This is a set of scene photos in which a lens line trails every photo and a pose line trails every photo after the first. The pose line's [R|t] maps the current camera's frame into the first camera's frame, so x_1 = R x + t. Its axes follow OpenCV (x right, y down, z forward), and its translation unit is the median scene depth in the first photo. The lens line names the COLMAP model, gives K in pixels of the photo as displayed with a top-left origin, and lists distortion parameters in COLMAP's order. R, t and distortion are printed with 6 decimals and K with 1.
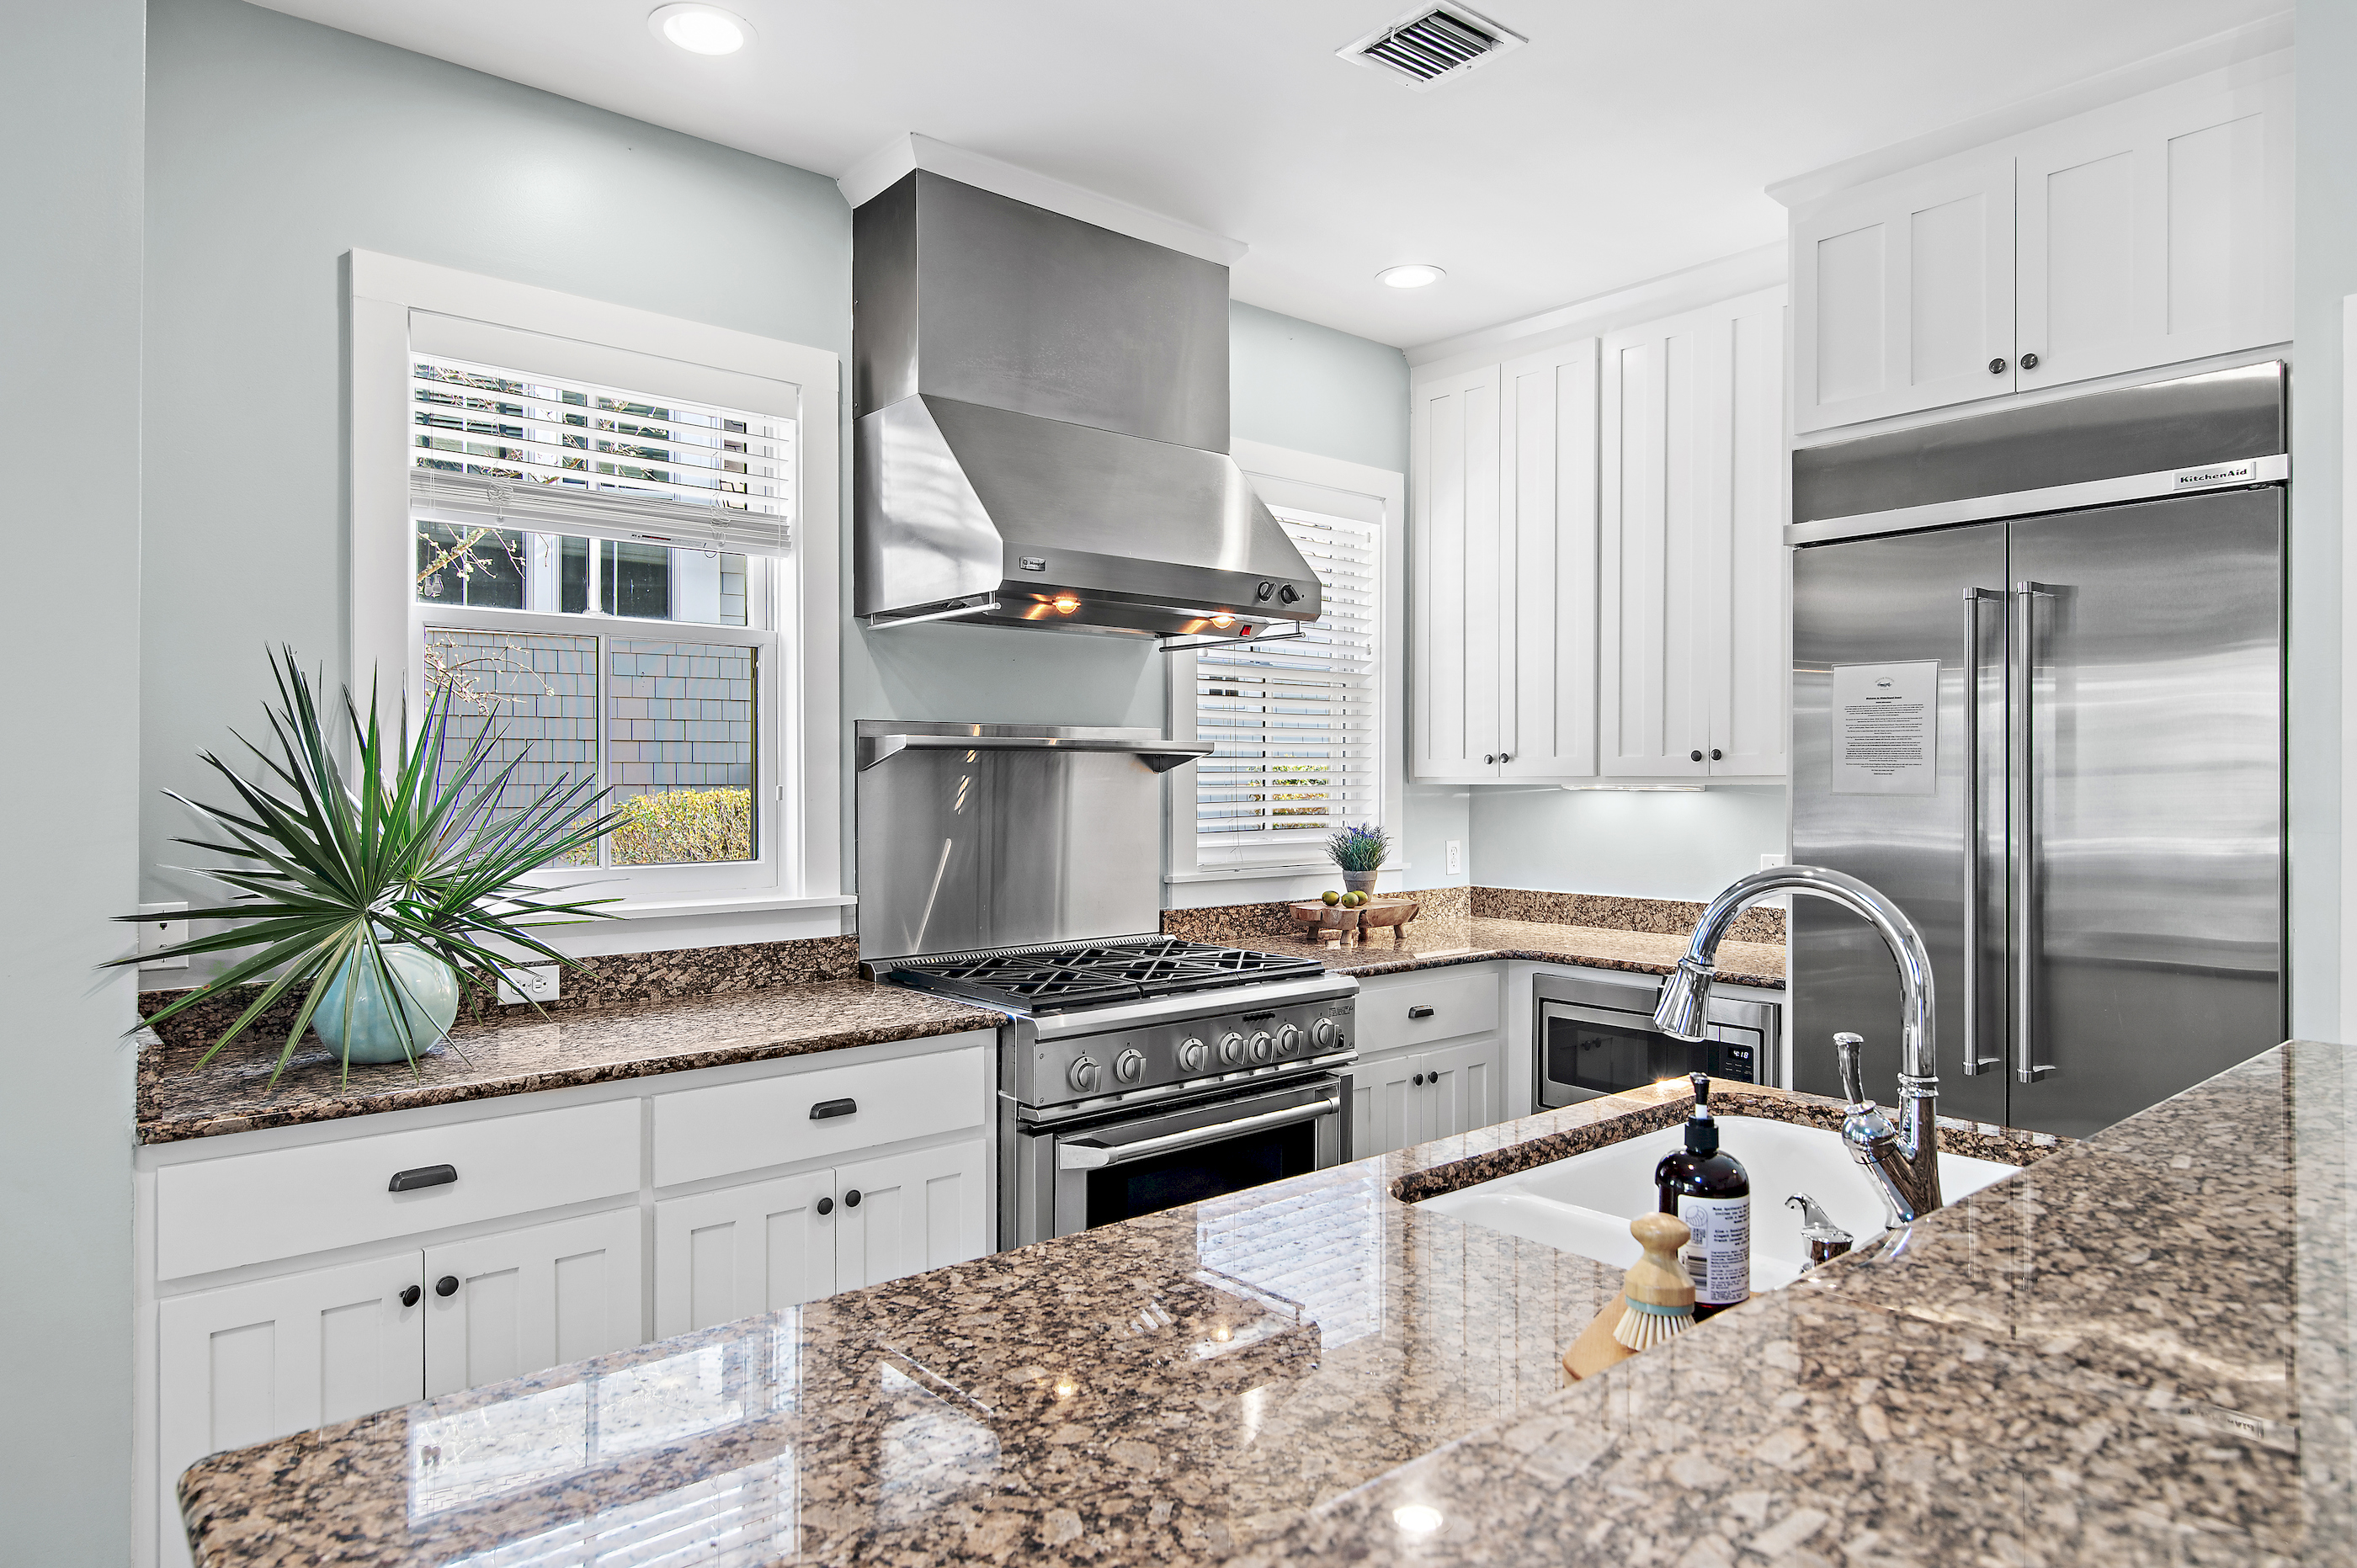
lens RADIAL K [[1497.0, 0, 1178.5], [0, 1497.0, 784.0], [0, 0, 1]] dist [0.000980, -0.000546]
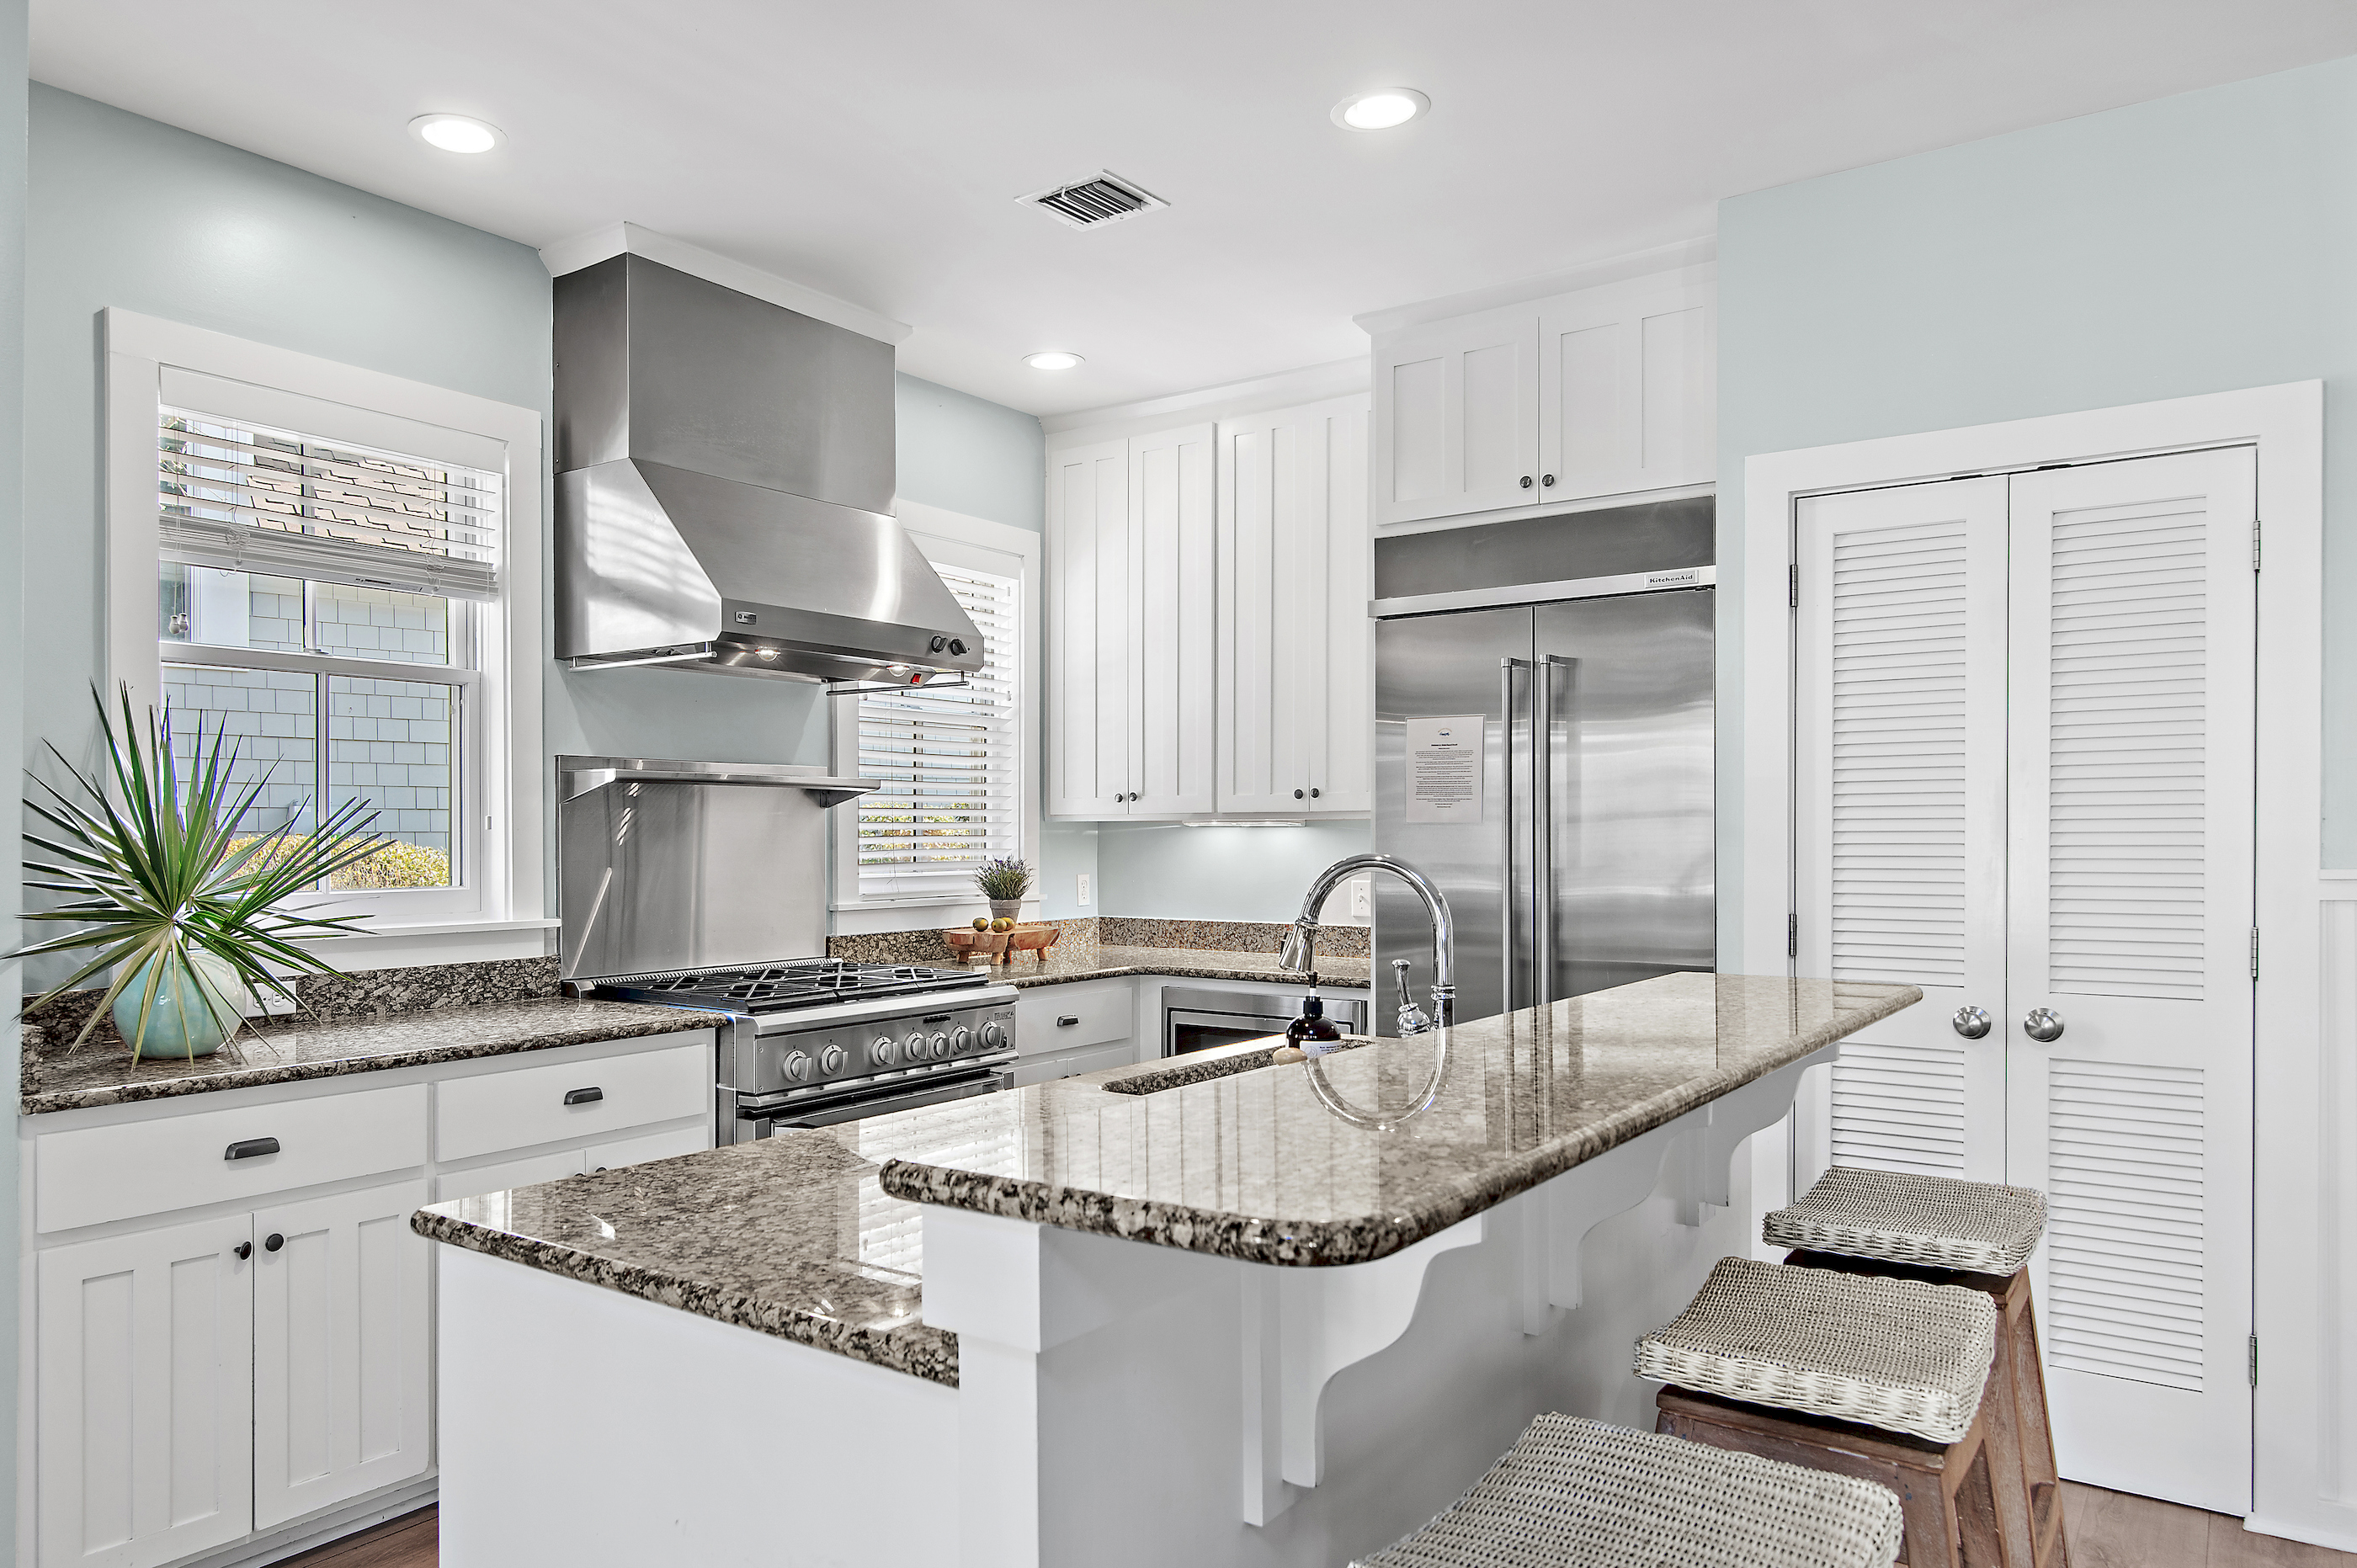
lens RADIAL K [[1530.3, 0, 1172.3], [0, 1530.3, 842.5], [0, 0, 1]] dist [0.003581, 0.002254]
pose [[0.968074, -0.005486, 0.250603, -0.061275], [0.003429, 0.999957, 0.008644, 0.011152], [-0.250640, -0.007509, 0.968051, -0.163247]]
